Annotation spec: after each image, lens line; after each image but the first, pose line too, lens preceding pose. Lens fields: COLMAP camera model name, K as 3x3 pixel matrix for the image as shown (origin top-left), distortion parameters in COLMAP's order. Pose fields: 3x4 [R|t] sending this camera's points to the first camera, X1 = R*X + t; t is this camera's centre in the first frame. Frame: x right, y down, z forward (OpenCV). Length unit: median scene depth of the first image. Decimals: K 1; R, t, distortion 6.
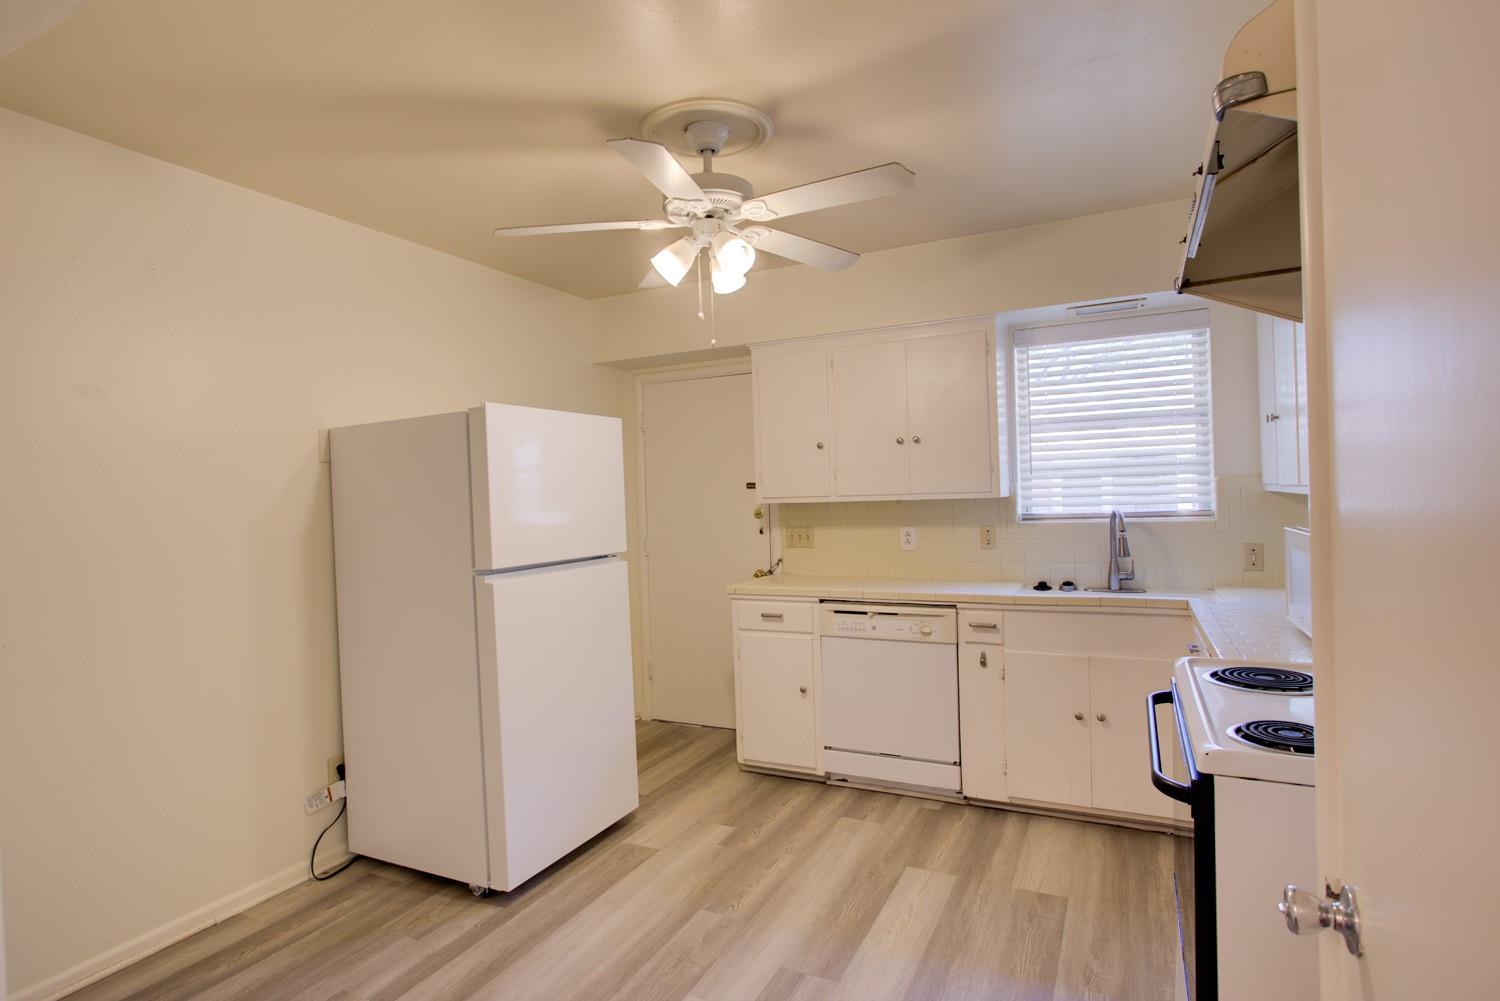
lens RADIAL K [[774.2, 0, 747.2], [0, 774.2, 493.9], [0, 0, 1]] dist [-0.002812, -0.000257]
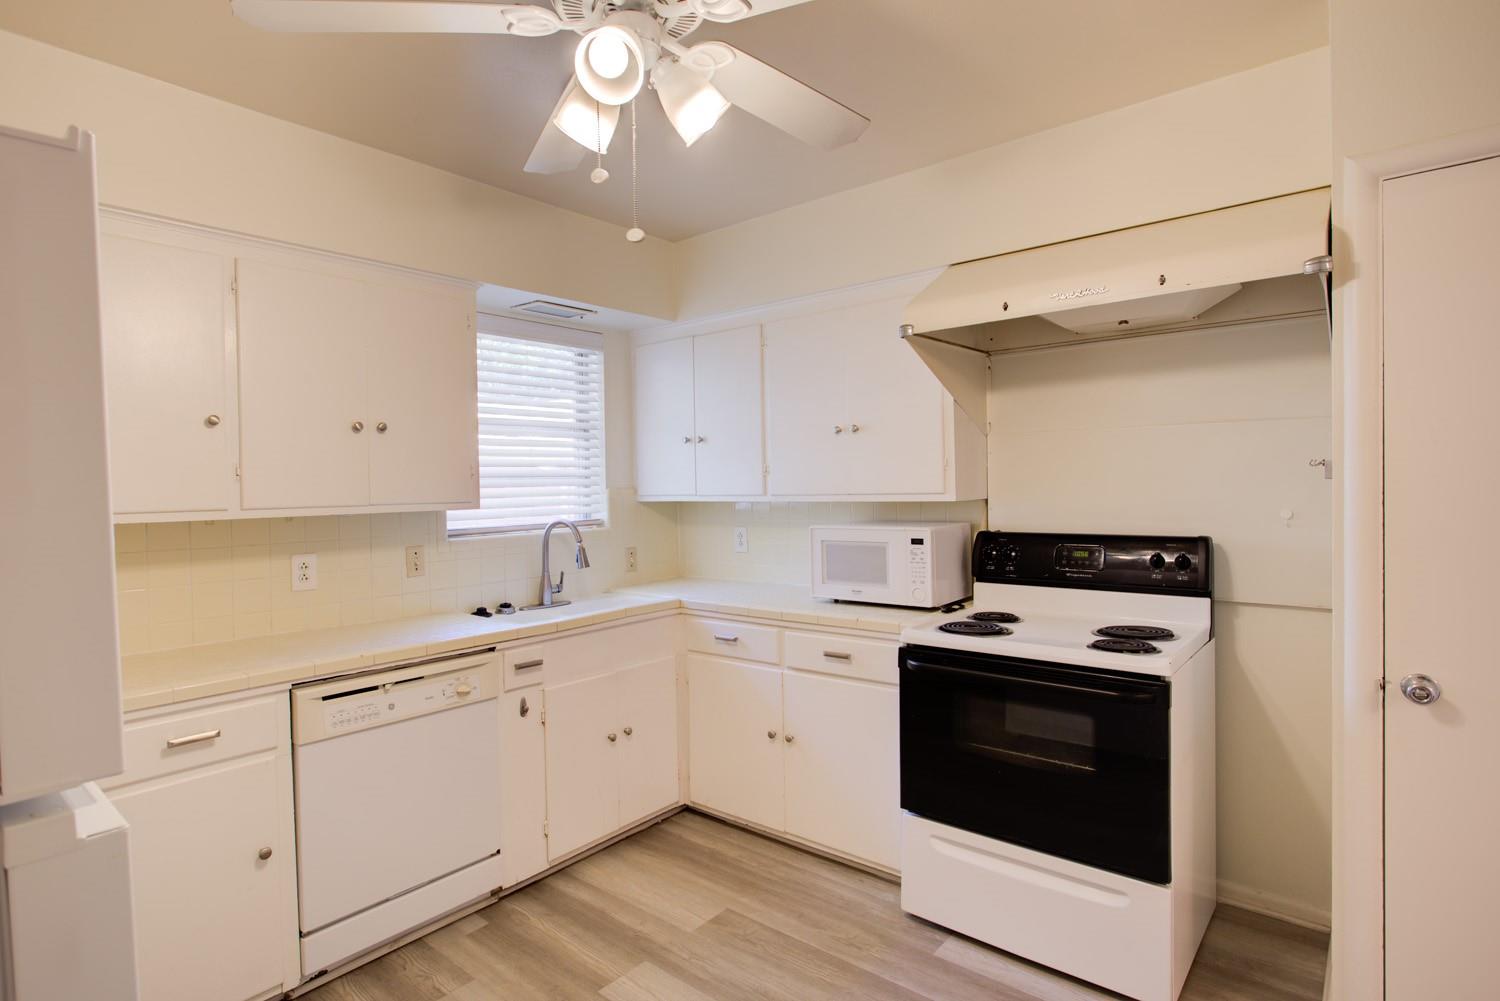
lens RADIAL K [[774.2, 0, 747.2], [0, 774.2, 493.9], [0, 0, 1]] dist [-0.002812, -0.000257]
pose [[0.237621, 0.013715, 0.971261, -0.419311], [0.013212, 0.999762, -0.017349, 0.007331], [-0.971268, 0.016955, 0.237383, 0.559199]]
